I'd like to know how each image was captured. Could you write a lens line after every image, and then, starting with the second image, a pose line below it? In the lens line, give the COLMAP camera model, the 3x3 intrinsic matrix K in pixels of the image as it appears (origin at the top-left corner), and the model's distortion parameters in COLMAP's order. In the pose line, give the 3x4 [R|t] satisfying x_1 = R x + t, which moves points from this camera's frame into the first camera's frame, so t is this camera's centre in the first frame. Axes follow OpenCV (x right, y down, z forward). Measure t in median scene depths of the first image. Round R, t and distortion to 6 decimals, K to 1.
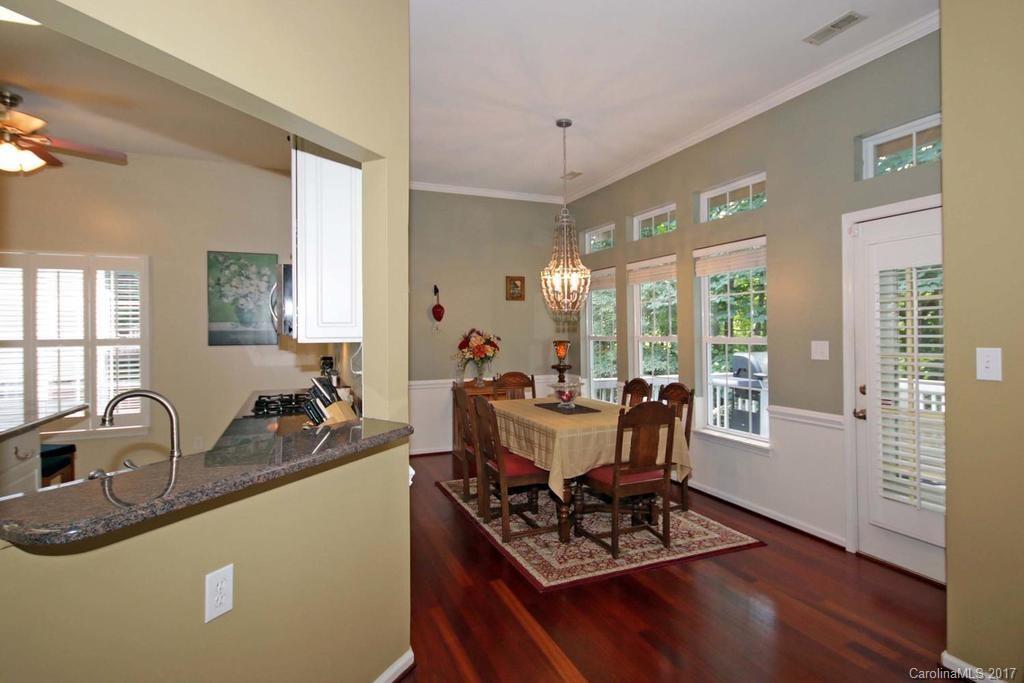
lens RADIAL K [[550.8, 0, 517.9], [0, 550.8, 333.4], [0, 0, 1]] dist [-0.007068, 0.004942]
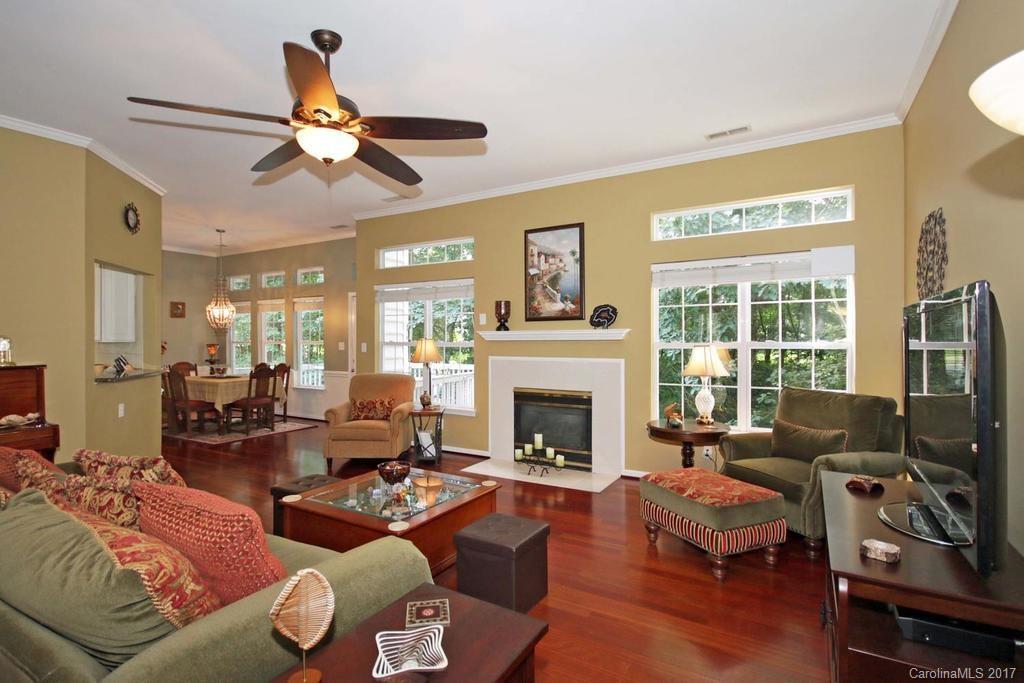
lens RADIAL K [[500.1, 0, 515.3], [0, 500.1, 335.2], [0, 0, 1]] dist [0.004250, -0.002703]
pose [[0.794698, 0.007814, 0.606955, -0.163048], [-0.001419, 0.999938, -0.011016, 0.003609], [-0.607003, 0.007893, 0.794660, -1.055843]]
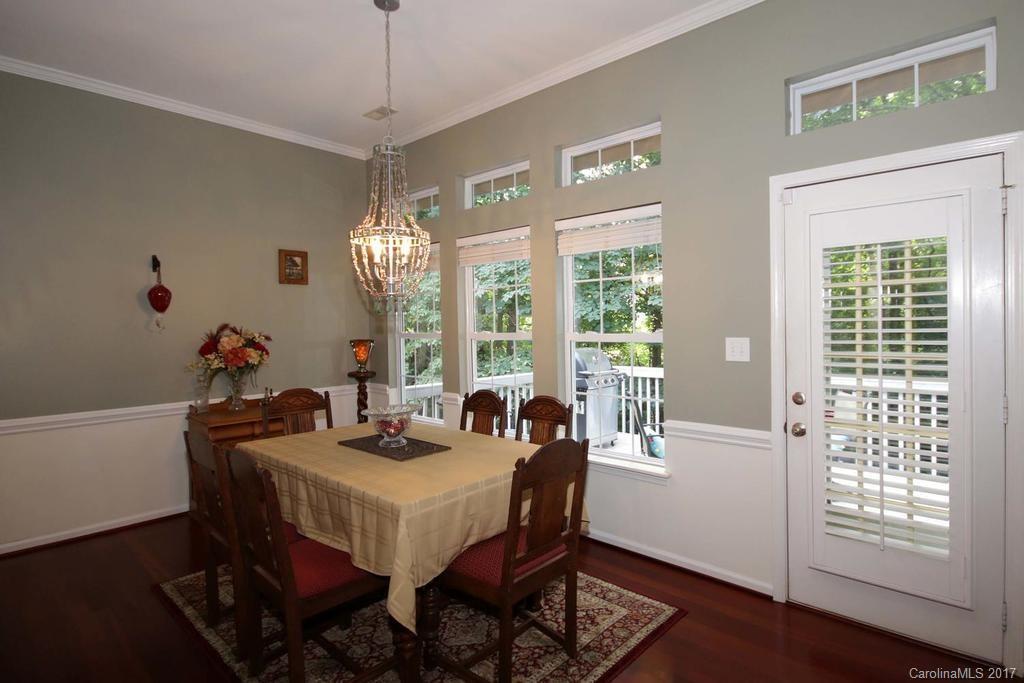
lens RADIAL K [[550.8, 0, 560.2], [0, 550.8, 328.3], [0, 0, 1]] dist [-0.007068, 0.004942]
pose [[0.893108, -0.007343, 0.449781, -0.026707], [0.007460, 0.999971, 0.001512, -0.002021], [-0.449780, 0.002005, 0.893137, 0.336587]]
